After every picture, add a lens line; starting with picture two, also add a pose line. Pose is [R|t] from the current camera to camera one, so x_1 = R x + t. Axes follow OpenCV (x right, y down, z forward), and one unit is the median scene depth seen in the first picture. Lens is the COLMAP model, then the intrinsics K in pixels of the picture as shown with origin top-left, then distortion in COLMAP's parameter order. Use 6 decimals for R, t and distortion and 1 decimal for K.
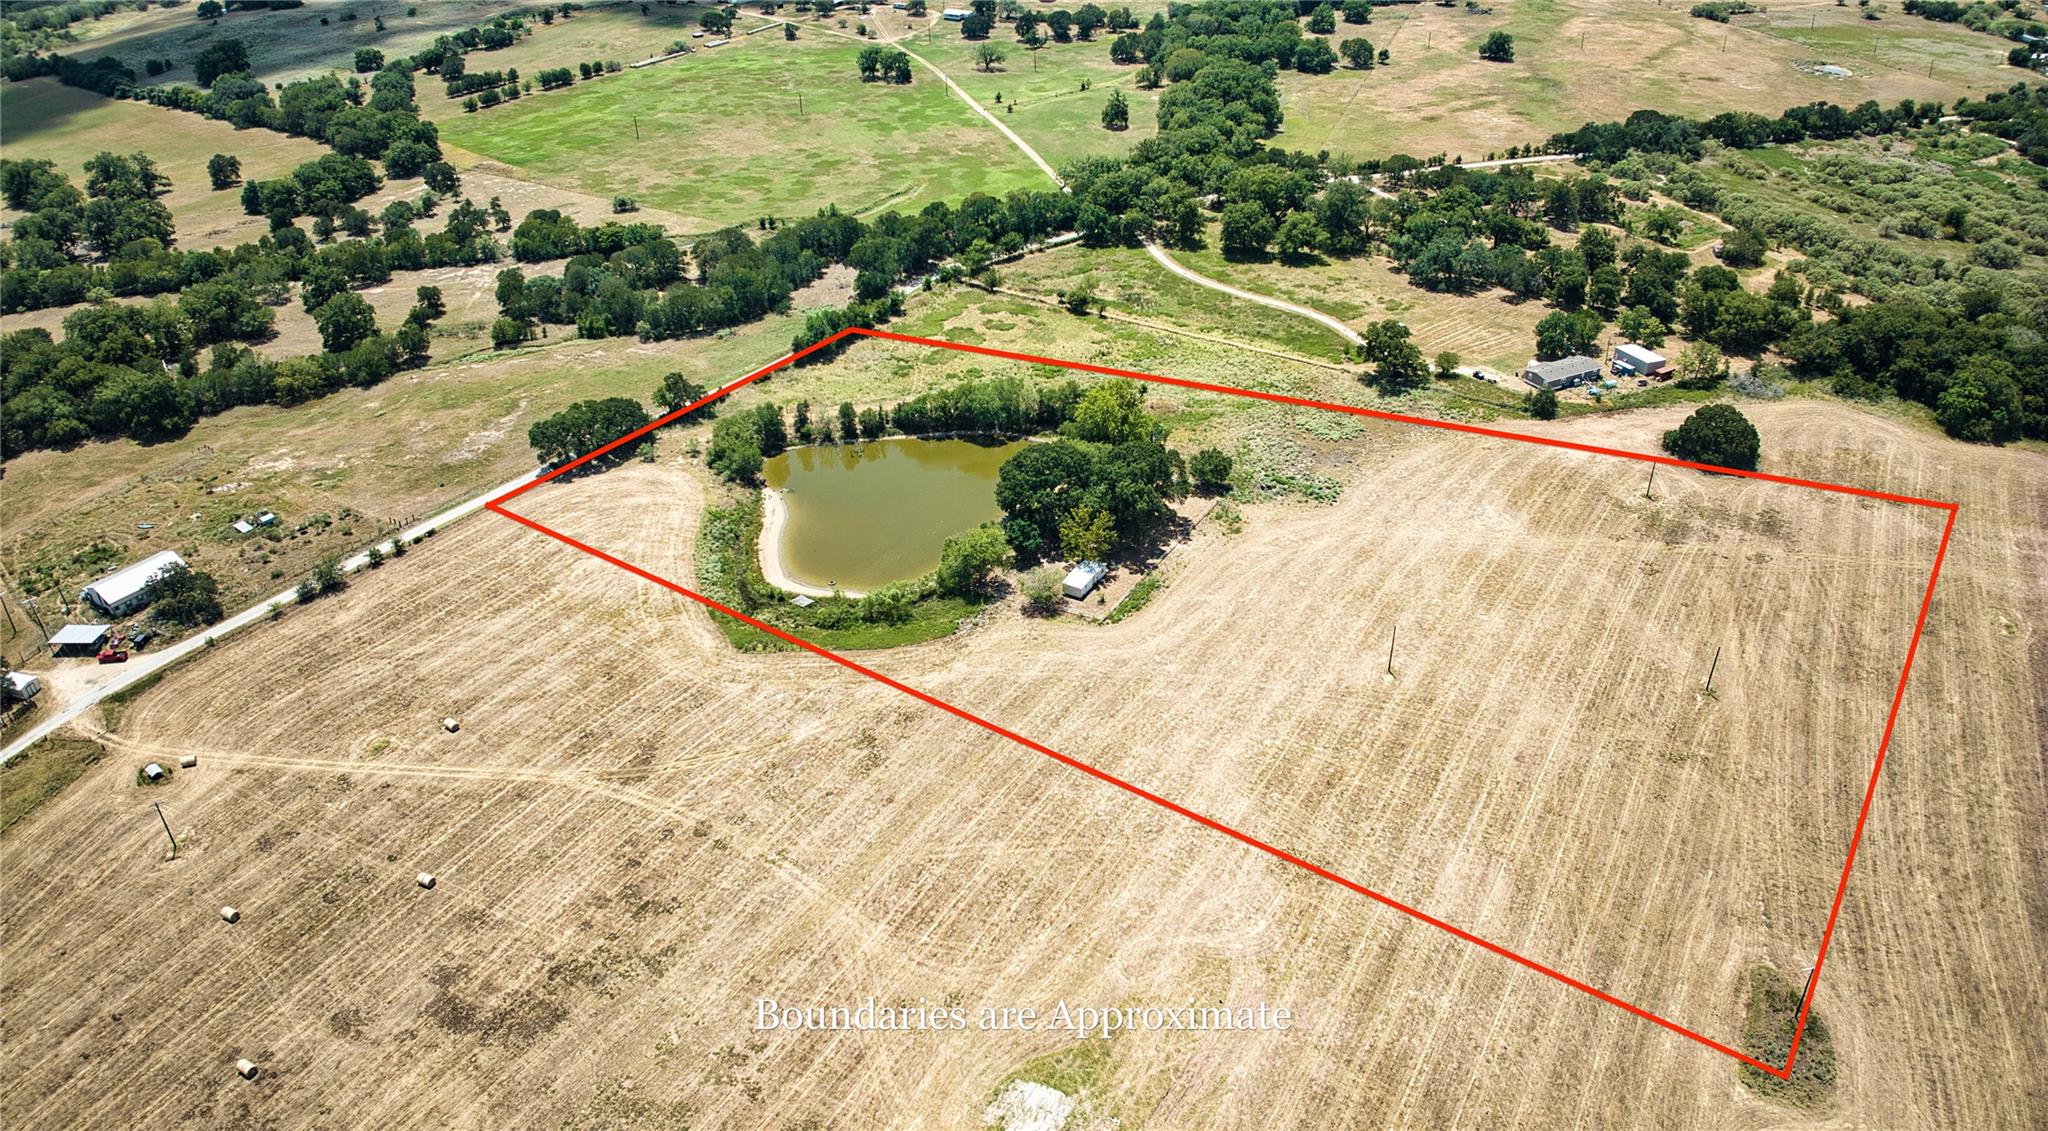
lens RADIAL K [[1450.1, 0, 1024.0], [0, 1450.1, 565.5], [0, 0, 1]] dist [-0.101727, -0.019022]
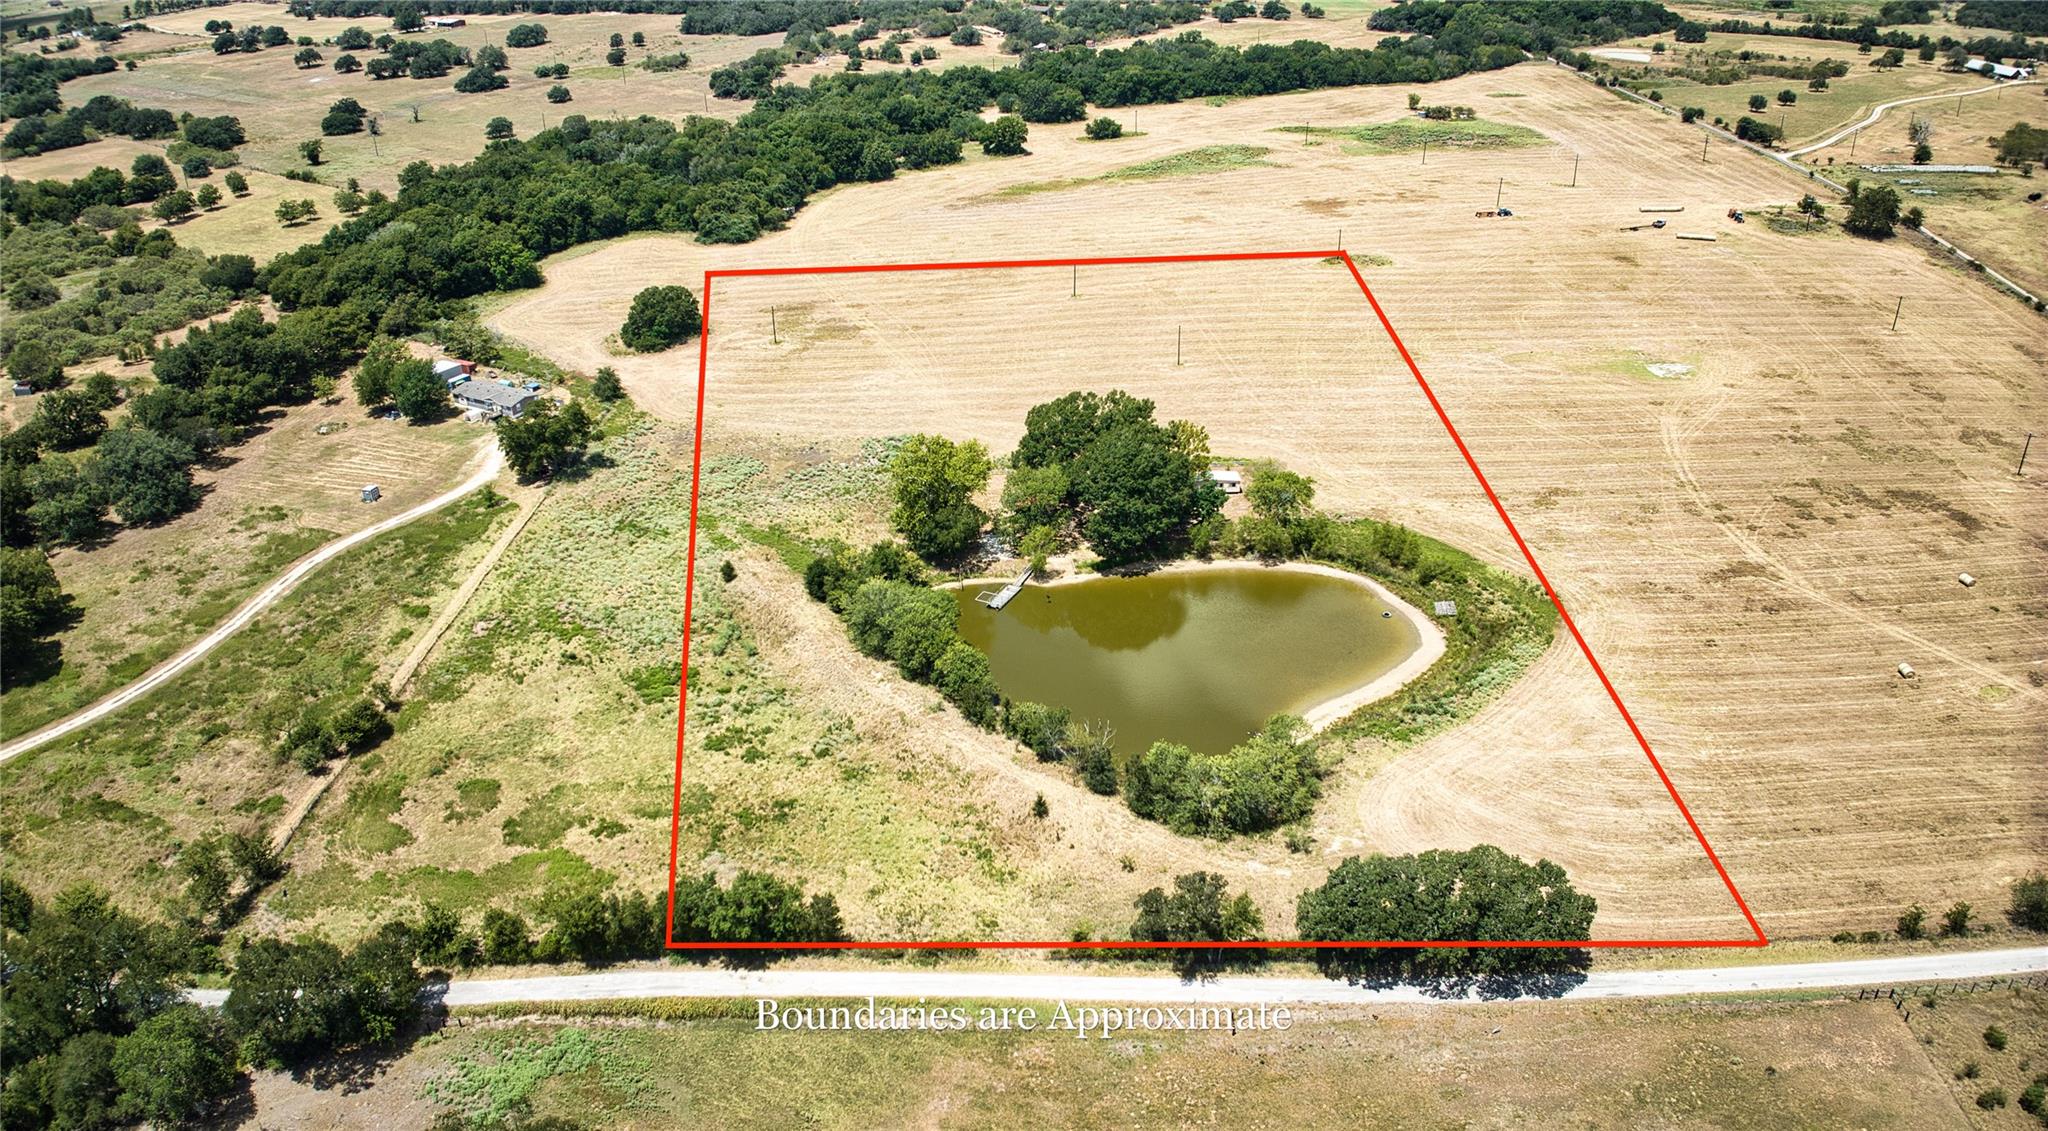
lens RADIAL K [[1450.1, 0, 1024.0], [0, 1450.1, 565.5], [0, 0, 1]] dist [-0.101727, -0.019022]
pose [[-0.544887, -0.362497, 0.756105, -0.449114], [0.451888, 0.632627, 0.628952, -0.435132], [-0.706325, 0.684382, -0.180902, 0.924686]]
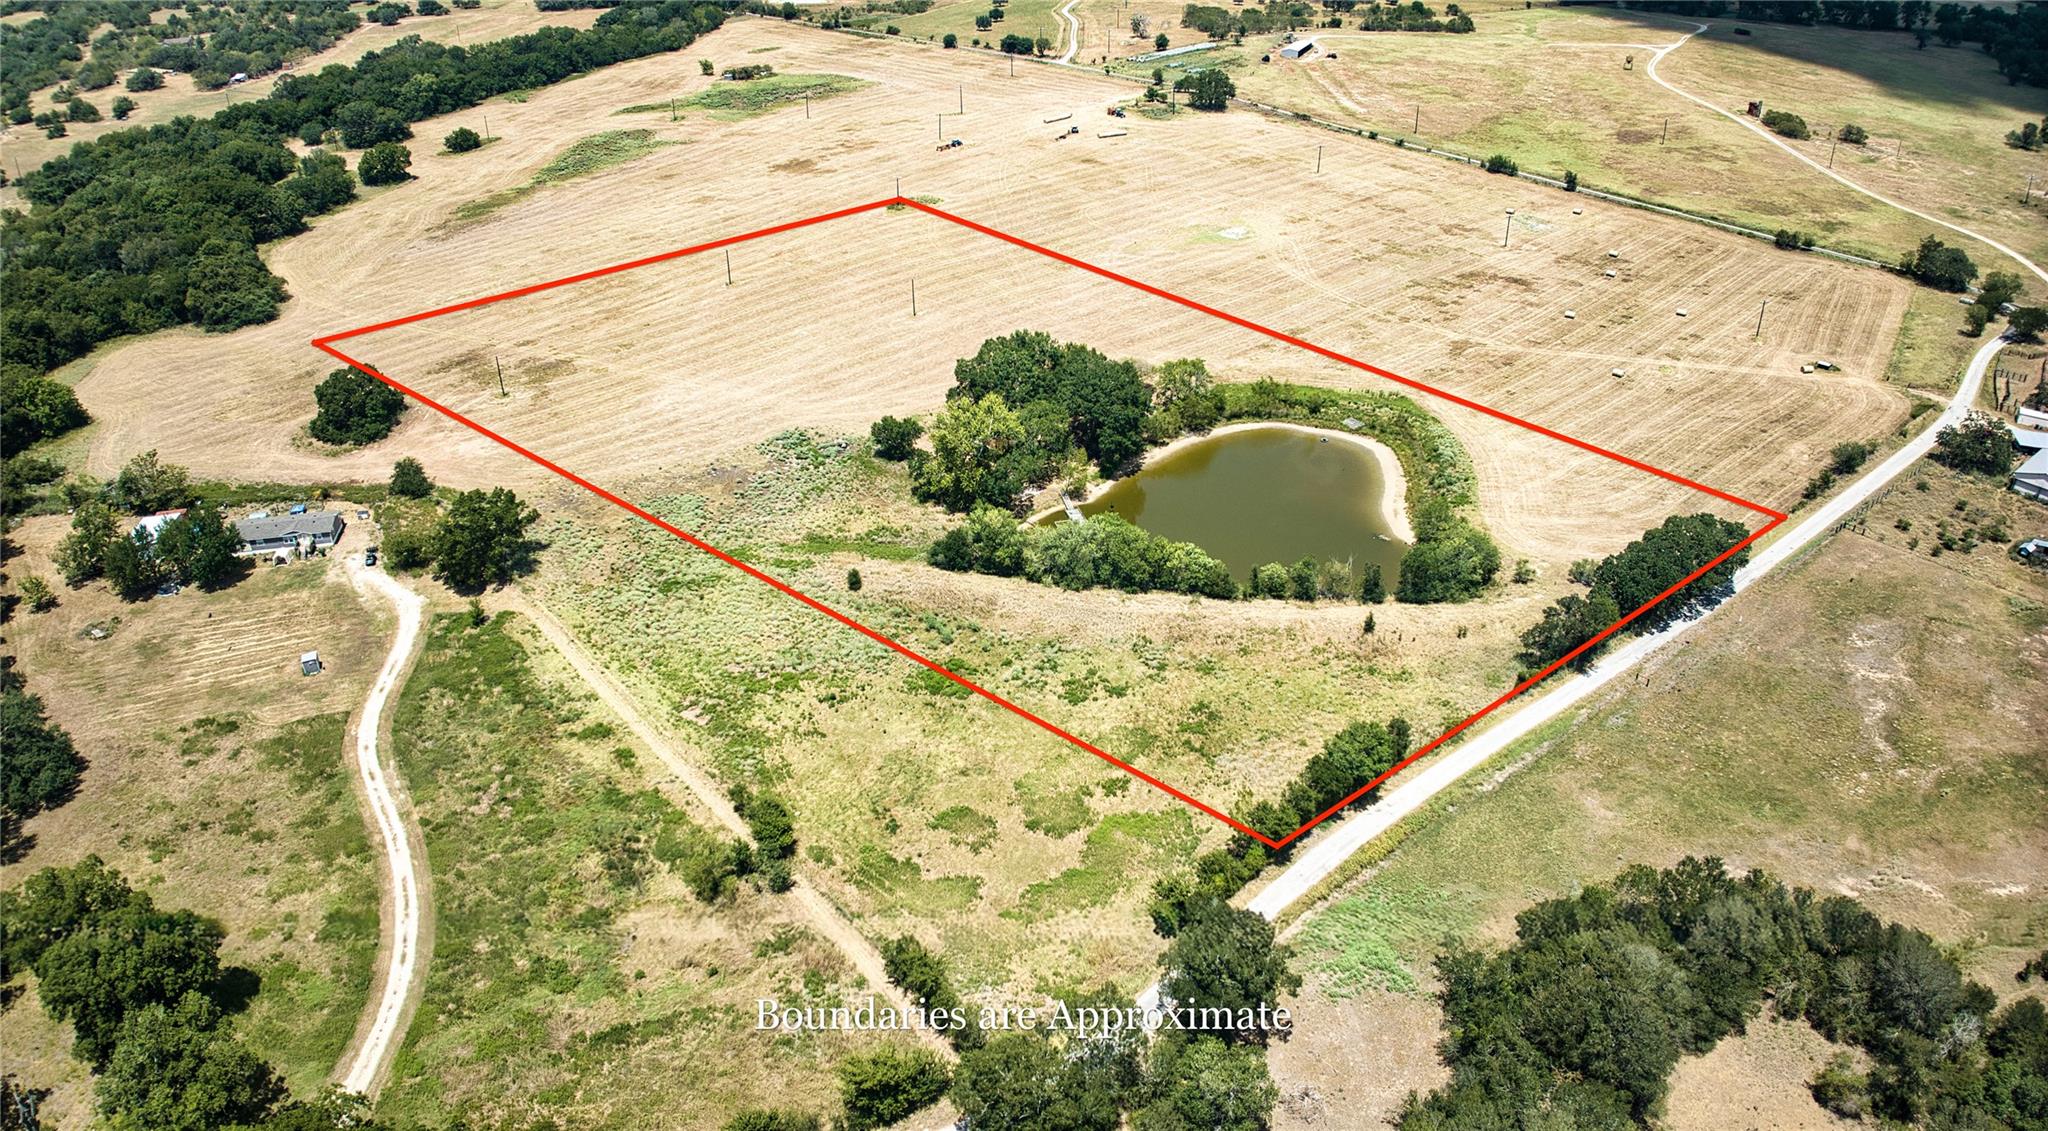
lens RADIAL K [[1450.1, 0, 1024.0], [0, 1450.1, 565.5], [0, 0, 1]] dist [-0.101727, -0.019022]
pose [[-0.959891, -0.109370, 0.258161, -0.146529], [0.168723, 0.510057, 0.843430, -0.606426], [-0.223923, 0.853159, -0.471146, 1.167038]]
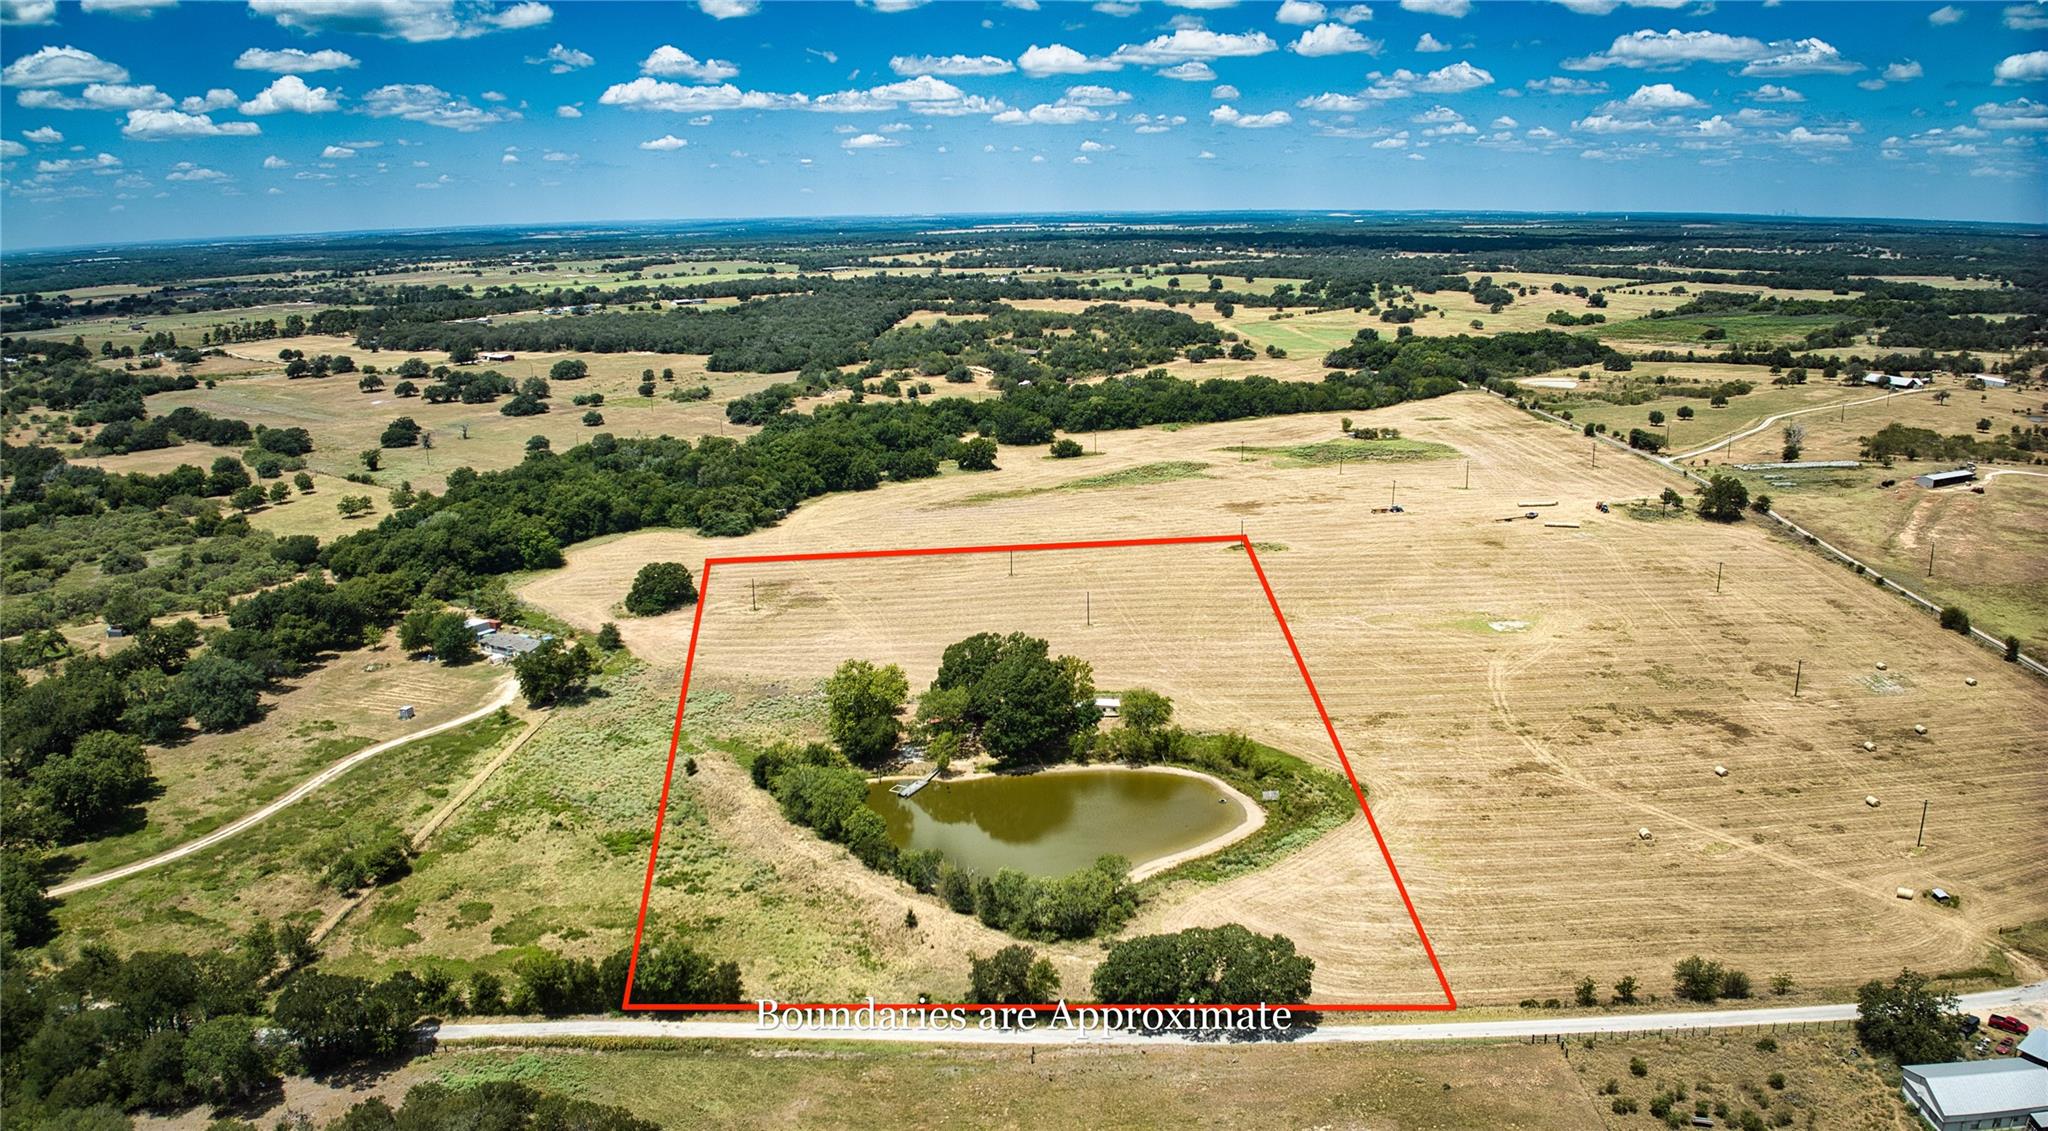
lens RADIAL K [[1450.1, 0, 1024.0], [0, 1450.1, 565.5], [0, 0, 1]] dist [-0.101727, -0.019022]
pose [[-0.530369, -0.180855, 0.828251, -0.612735], [0.458346, 0.760710, 0.459608, -0.450954], [-0.713181, 0.623387, -0.320563, 0.955184]]
